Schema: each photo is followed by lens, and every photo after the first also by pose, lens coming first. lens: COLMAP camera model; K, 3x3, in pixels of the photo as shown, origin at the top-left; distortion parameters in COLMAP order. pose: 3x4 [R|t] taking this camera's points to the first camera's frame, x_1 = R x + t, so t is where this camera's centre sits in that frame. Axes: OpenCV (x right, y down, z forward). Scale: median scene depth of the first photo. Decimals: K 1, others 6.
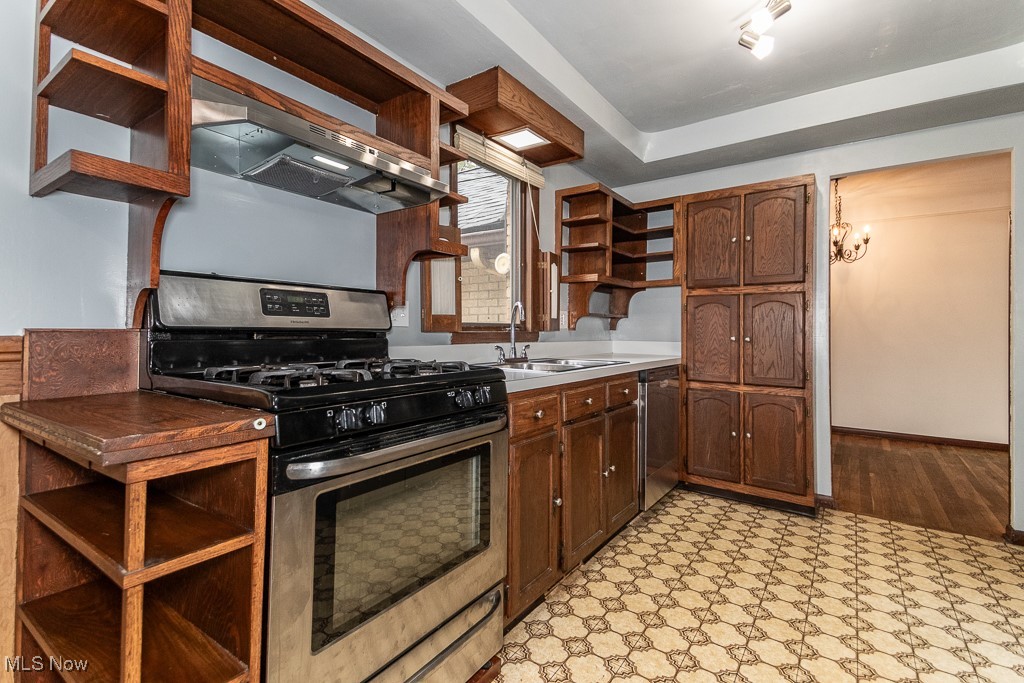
lens RADIAL K [[477.4, 0, 513.8], [0, 477.4, 324.6], [0, 0, 1]] dist [0.053439, -0.011917]
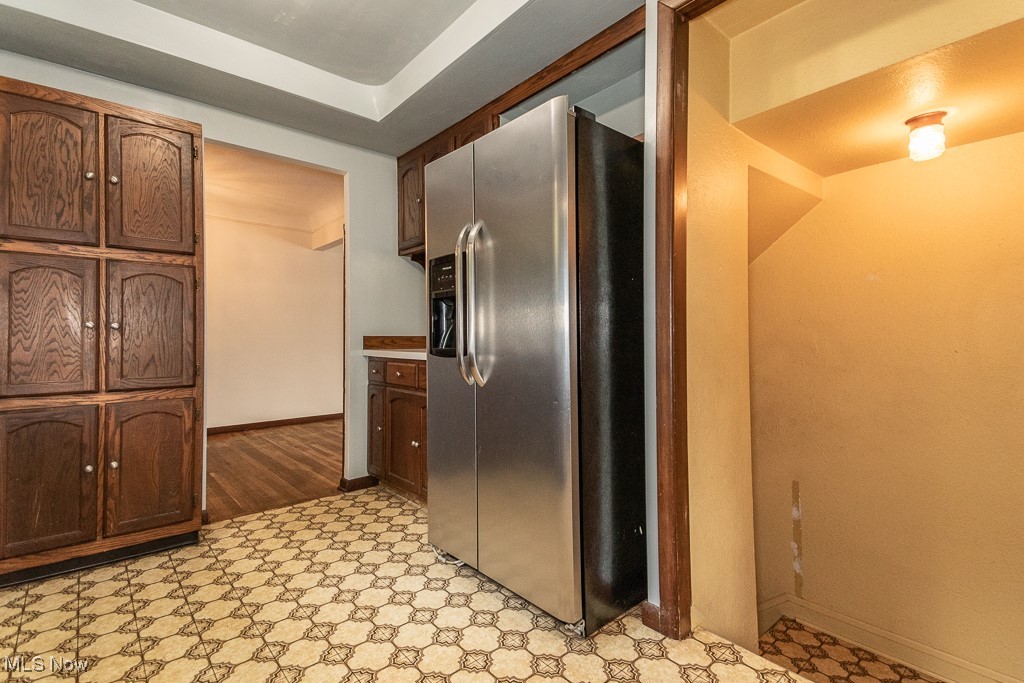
lens RADIAL K [[477.4, 0, 489.7], [0, 477.4, 332.6], [0, 0, 1]] dist [0.053439, -0.011917]
pose [[0.278476, 0.004135, 0.960434, -0.044096], [0.001159, 0.999989, -0.004641, 0.048196], [-0.960443, 0.002406, 0.278468, 0.312006]]
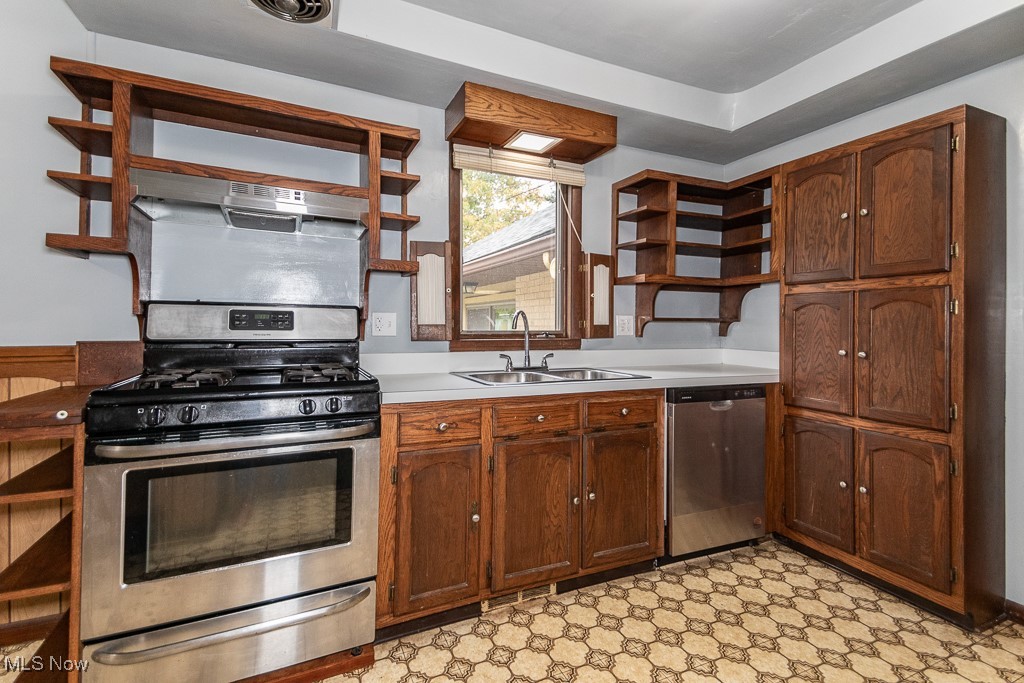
lens RADIAL K [[477.4, 0, 505.3], [0, 477.4, 324.2], [0, 0, 1]] dist [0.053439, -0.011917]
pose [[0.864888, -0.000745, -0.501964, 0.423106], [0.003422, 0.999984, 0.004412, -0.020507], [0.501953, -0.005533, 0.864877, 0.122461]]
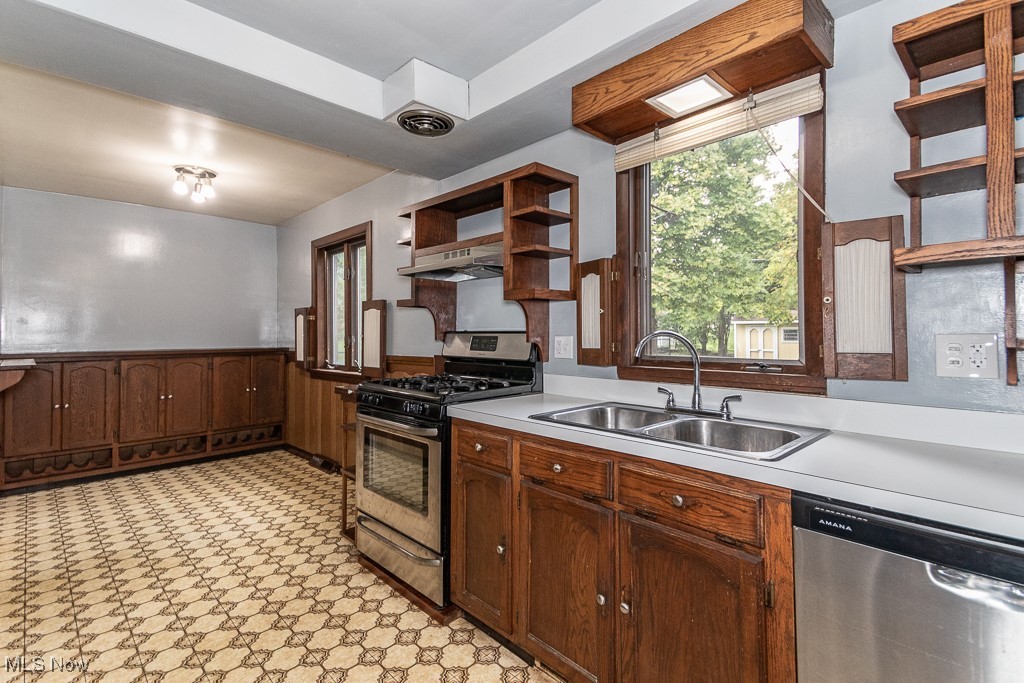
lens RADIAL K [[477.4, 0, 523.4], [0, 477.4, 324.5], [0, 0, 1]] dist [0.053439, -0.011917]
pose [[-0.175062, -0.016394, -0.984421, 0.694508], [0.012584, 0.999742, -0.018888, -0.041510], [0.984477, -0.015694, -0.174810, 0.818542]]
